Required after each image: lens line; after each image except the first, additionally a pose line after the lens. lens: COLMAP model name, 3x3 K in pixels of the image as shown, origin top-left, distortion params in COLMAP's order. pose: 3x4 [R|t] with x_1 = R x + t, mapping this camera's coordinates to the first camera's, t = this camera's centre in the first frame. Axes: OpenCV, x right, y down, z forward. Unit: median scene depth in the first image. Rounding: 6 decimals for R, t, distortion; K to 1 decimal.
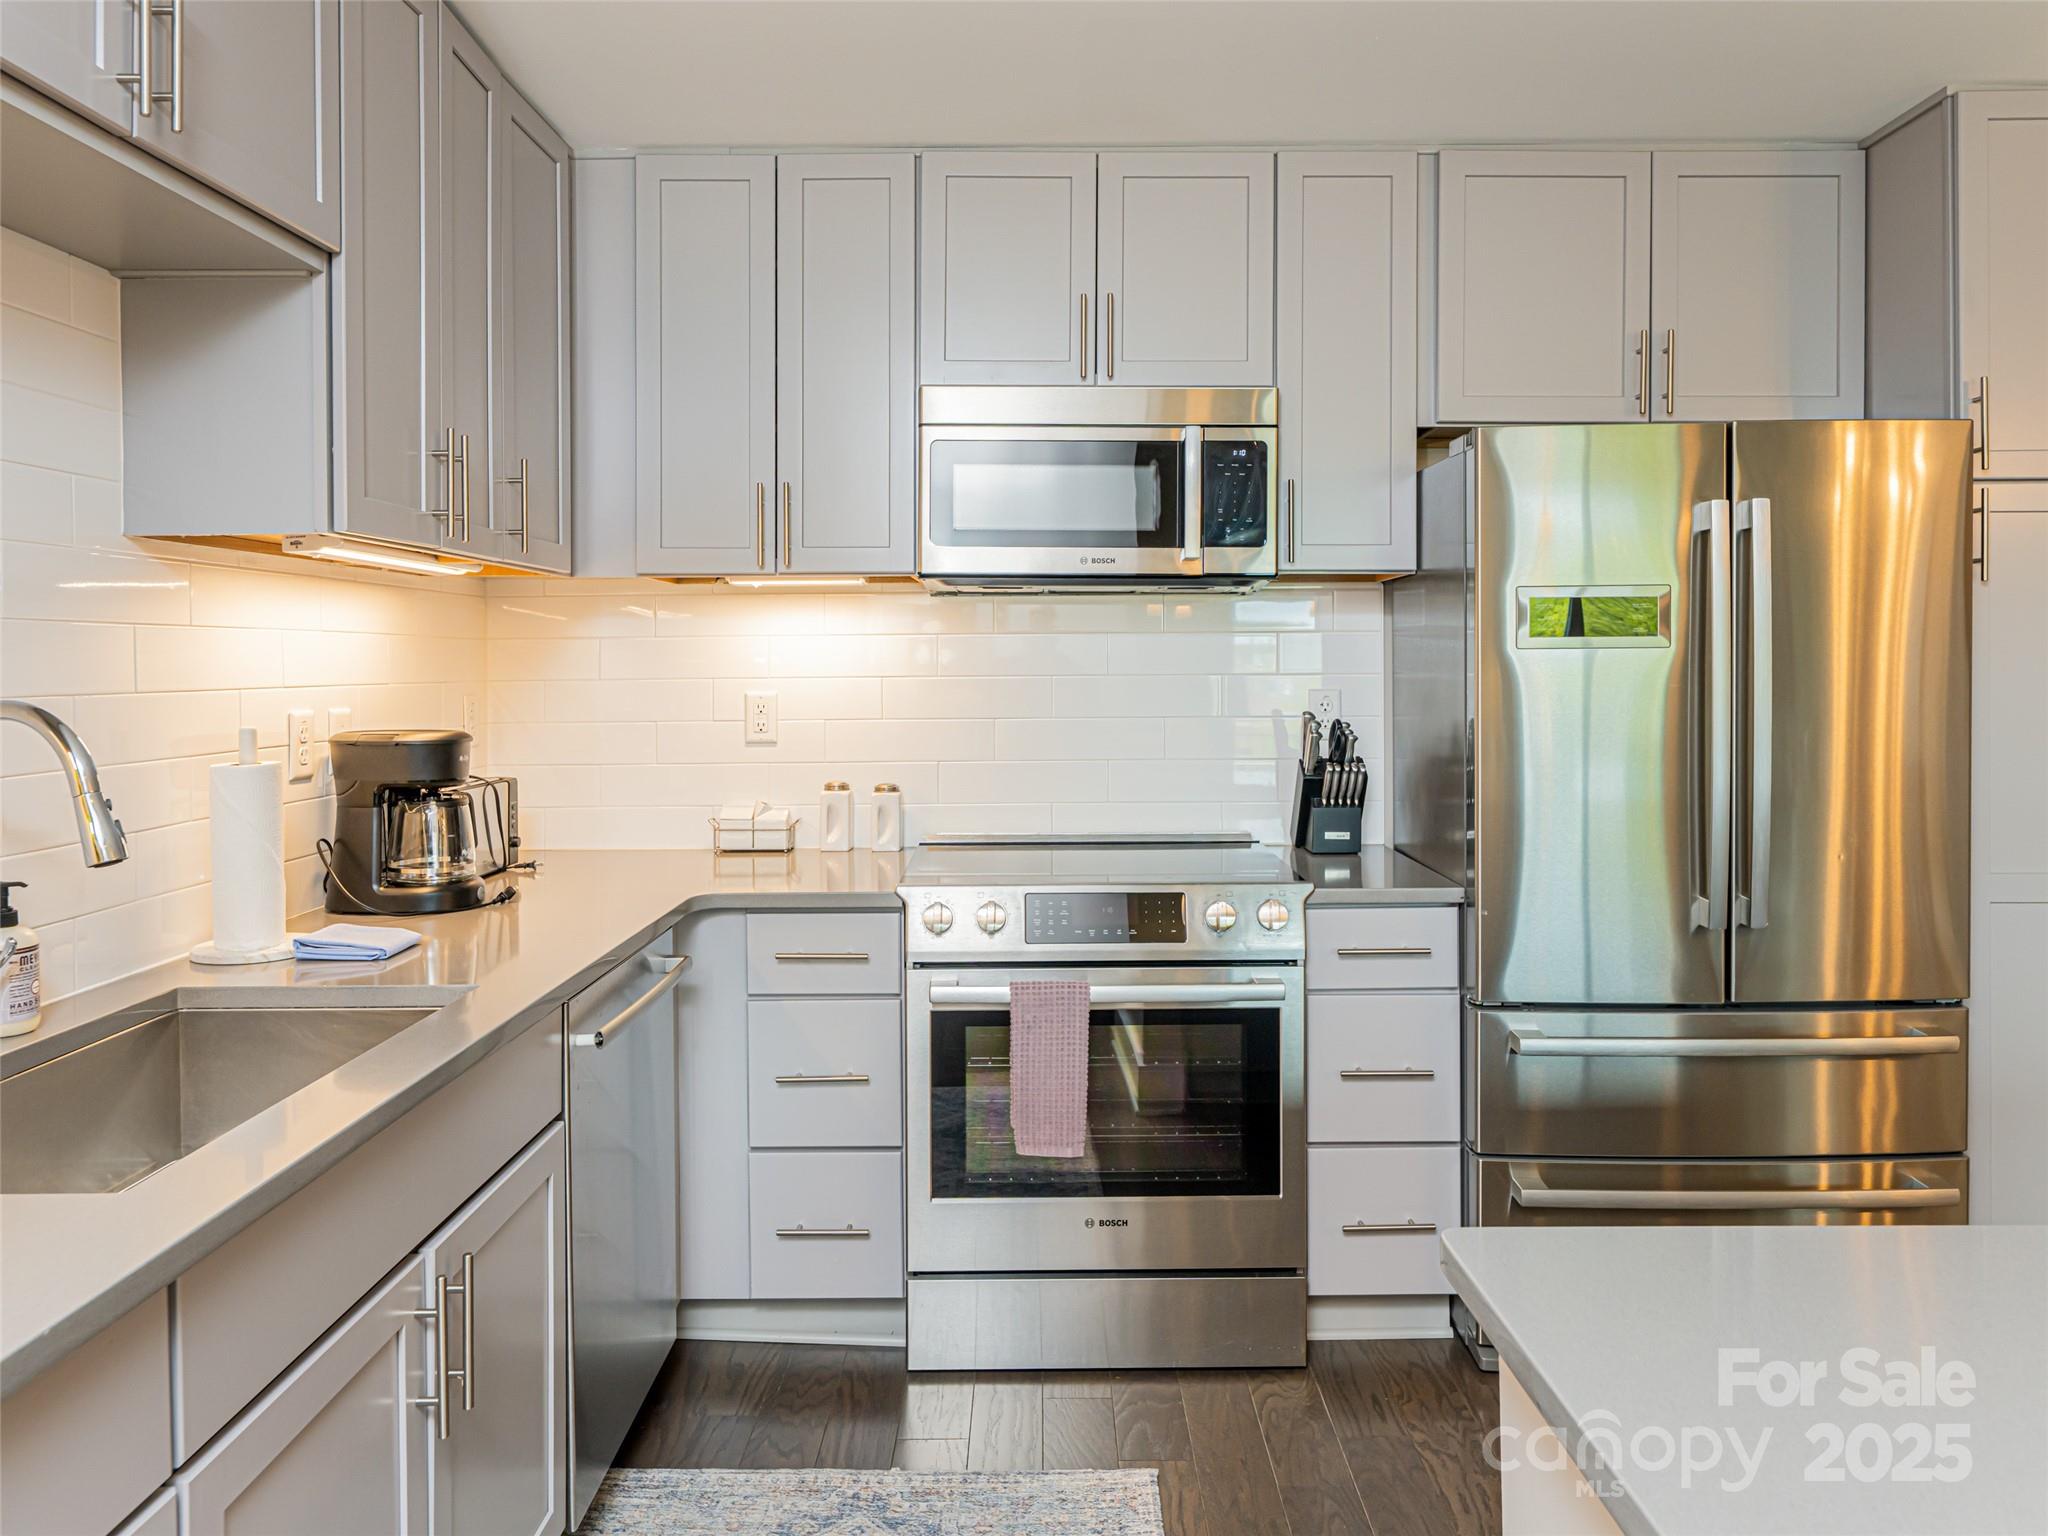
lens RADIAL K [[1482.2, 0, 1029.3], [0, 1482.2, 680.1], [0, 0, 1]] dist [0.058658, -0.000845]
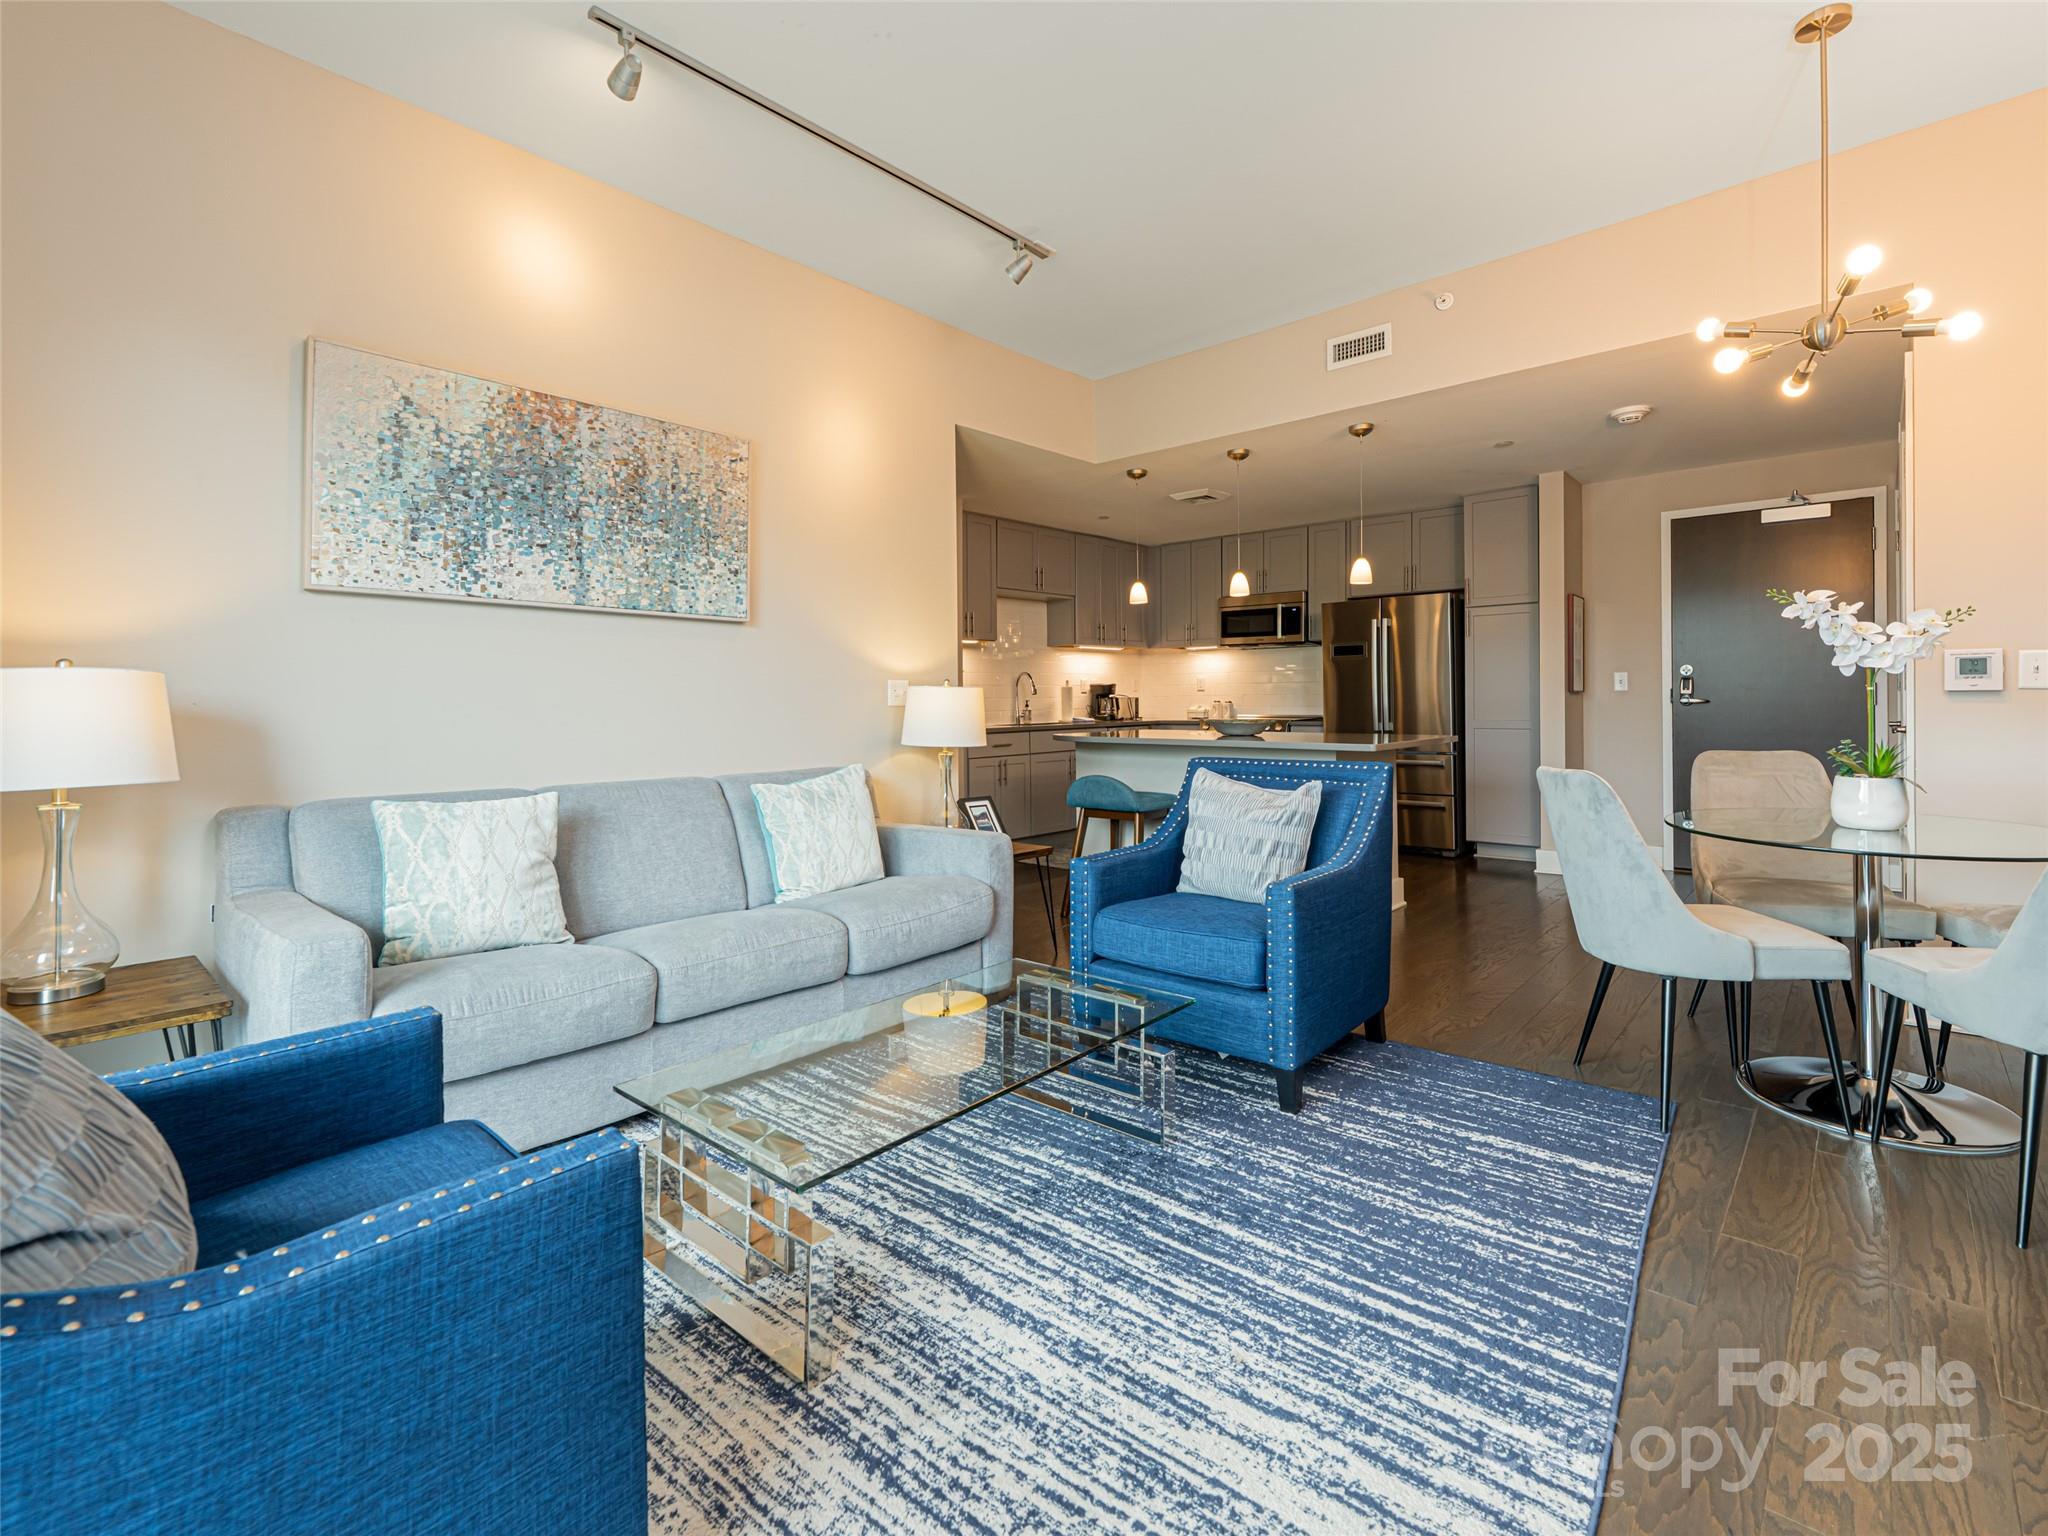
lens RADIAL K [[974.7, 0, 1032.0], [0, 974.7, 776.5], [0, 0, 1]] dist [0.013207, -0.000043]
pose [[0.757356, 0.044950, -0.651453, 1.373398], [-0.000557, 0.997672, 0.068192, 0.110336], [0.653002, -0.051283, 0.755618, -1.446958]]
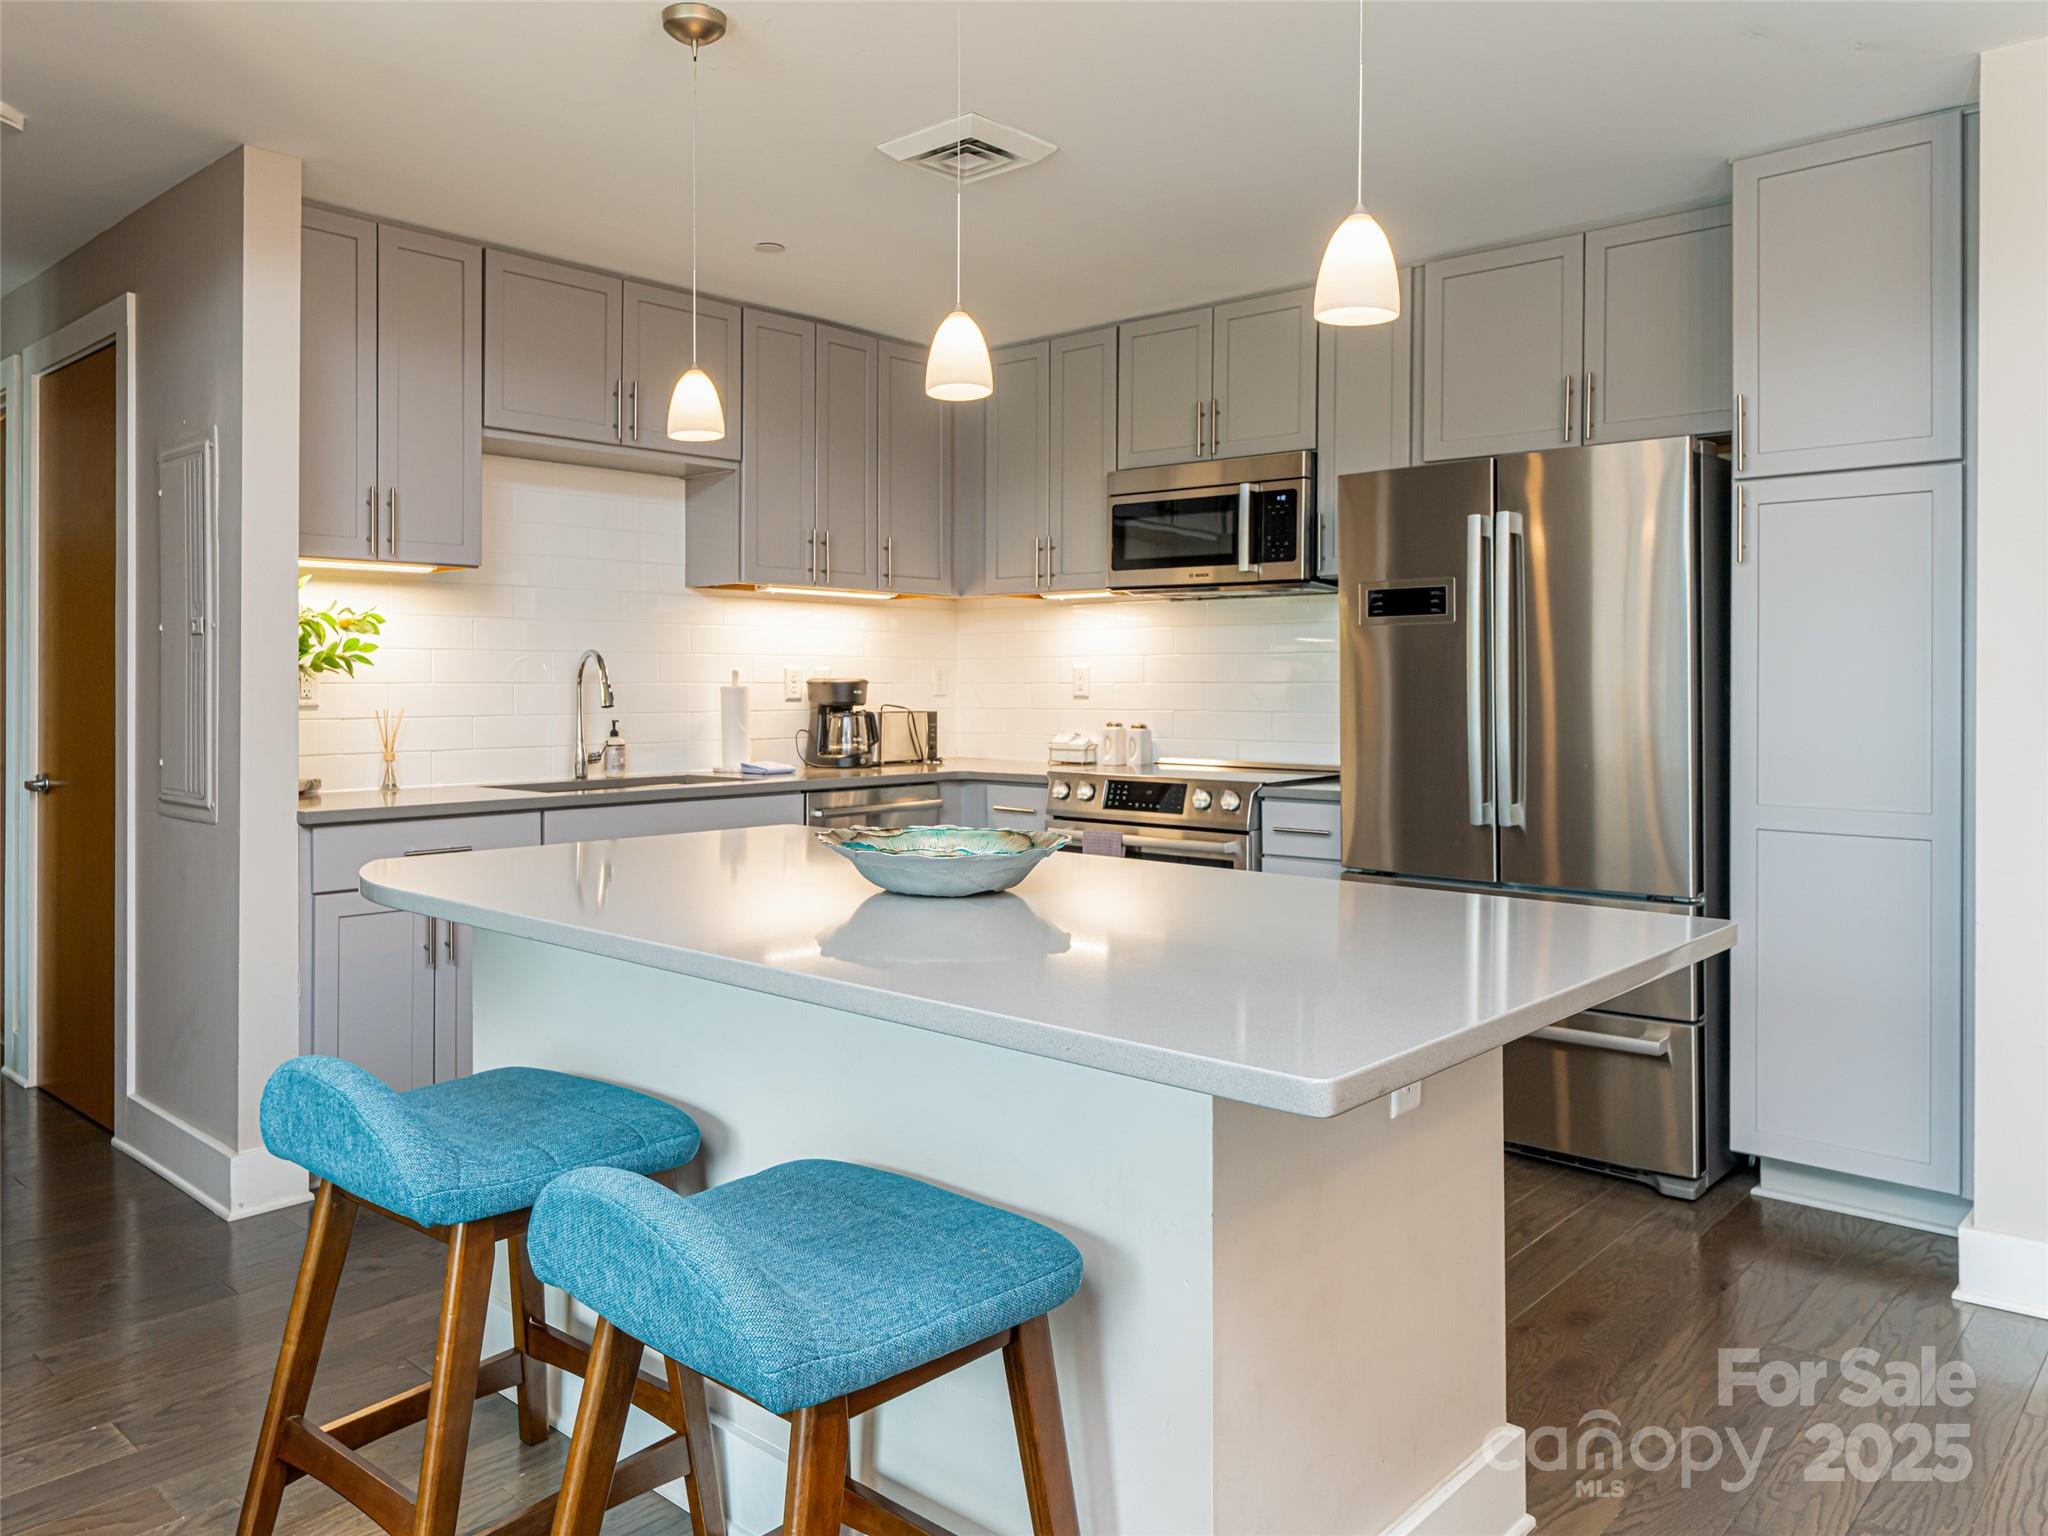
lens RADIAL K [[1421.2, 0, 1020.5], [0, 1421.2, 778.9], [0, 0, 1]] dist [-0.001076, -0.000518]
pose [[0.741260, 0.049833, -0.669366, 0.972512], [-0.013800, 0.998161, 0.059029, 0.048872], [0.671076, -0.034519, 0.740584, -0.242765]]
